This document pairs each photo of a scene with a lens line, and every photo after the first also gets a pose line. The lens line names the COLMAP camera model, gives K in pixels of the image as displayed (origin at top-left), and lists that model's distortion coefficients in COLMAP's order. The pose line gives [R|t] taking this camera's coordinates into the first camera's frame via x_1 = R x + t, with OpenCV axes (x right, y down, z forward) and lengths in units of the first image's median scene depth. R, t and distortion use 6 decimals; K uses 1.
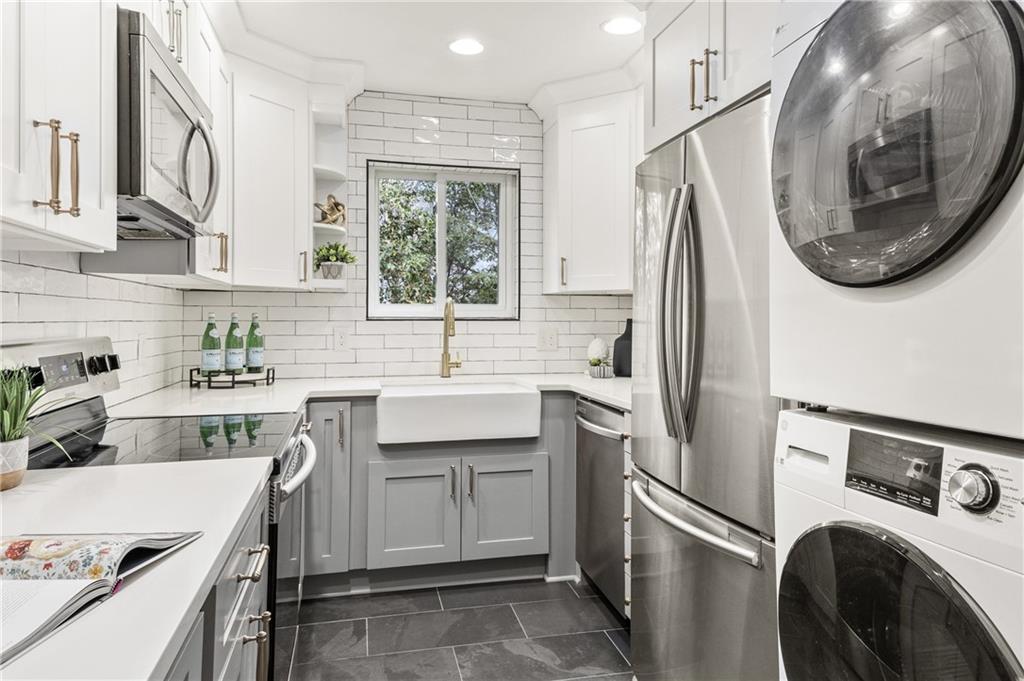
lens RADIAL K [[664.5, 0, 513.3], [0, 664.5, 307.7], [0, 0, 1]] dist [0.081845, -0.014837]
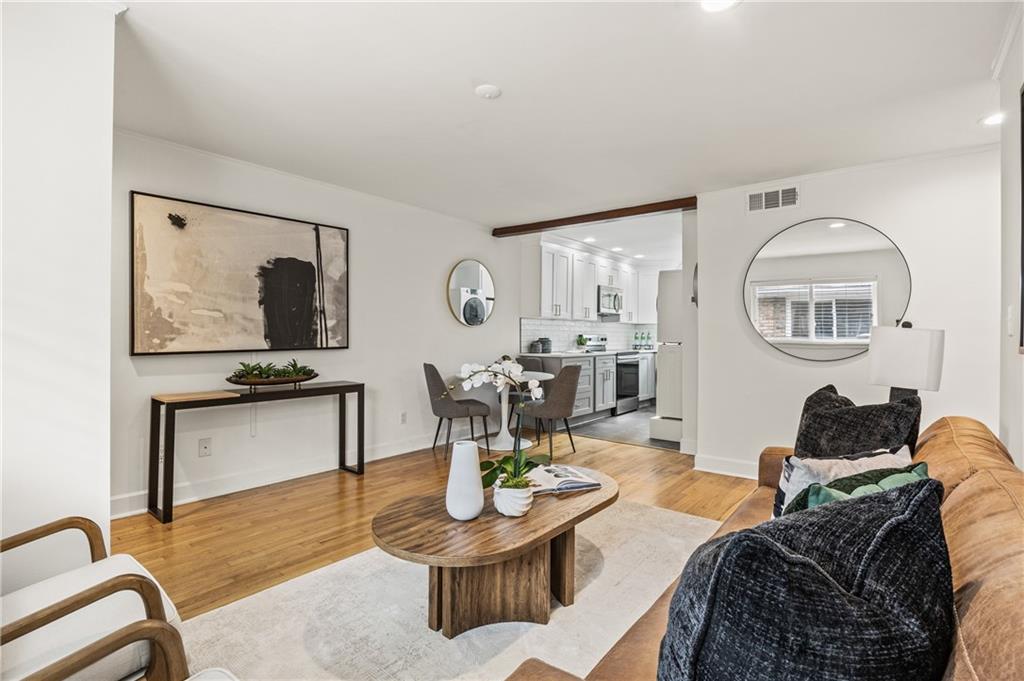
lens RADIAL K [[487.9, 0, 509.8], [0, 487.9, 334.5], [0, 0, 1]] dist [-0.018532, 0.000315]
pose [[0.611713, 0.002980, -0.791074, 1.302082], [0.005013, 0.999958, 0.007643, 0.007218], [0.791064, -0.008641, 0.611673, -1.272667]]
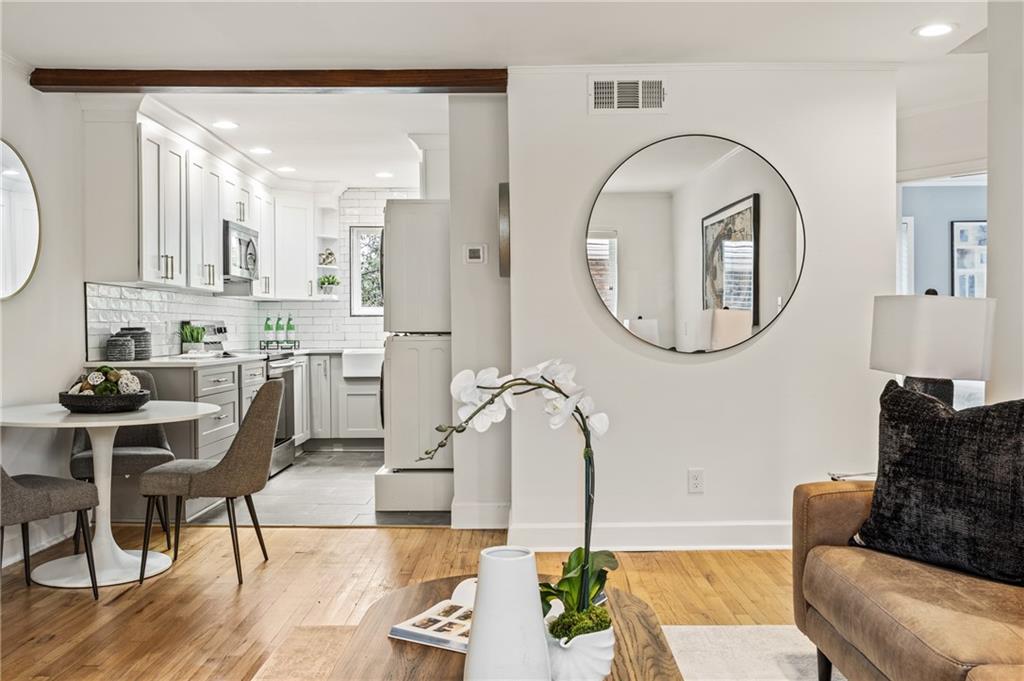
lens RADIAL K [[905.4, 0, 504.0], [0, 905.4, 331.3], [0, 0, 1]] dist [0.046093, -0.041124]
pose [[0.970088, -0.005139, -0.242698, 0.876604], [0.009871, 0.999784, 0.018285, 0.020742], [0.242552, -0.020134, 0.969930, -1.432034]]
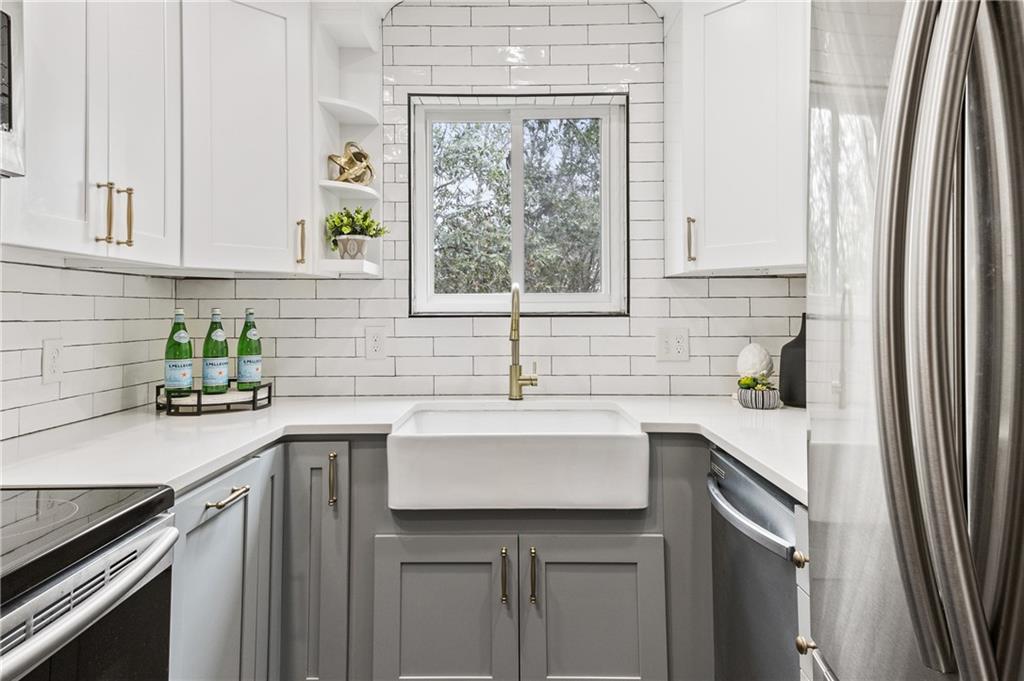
lens RADIAL K [[672.0, 0, 511.6], [0, 672.0, 295.1], [0, 0, 1]] dist [0.102474, -0.003675]
pose [[0.970253, -0.011519, -0.241819, 0.072256], [0.009600, 0.999912, -0.009112, 0.003406], [0.241903, 0.006520, 0.970278, 0.366598]]
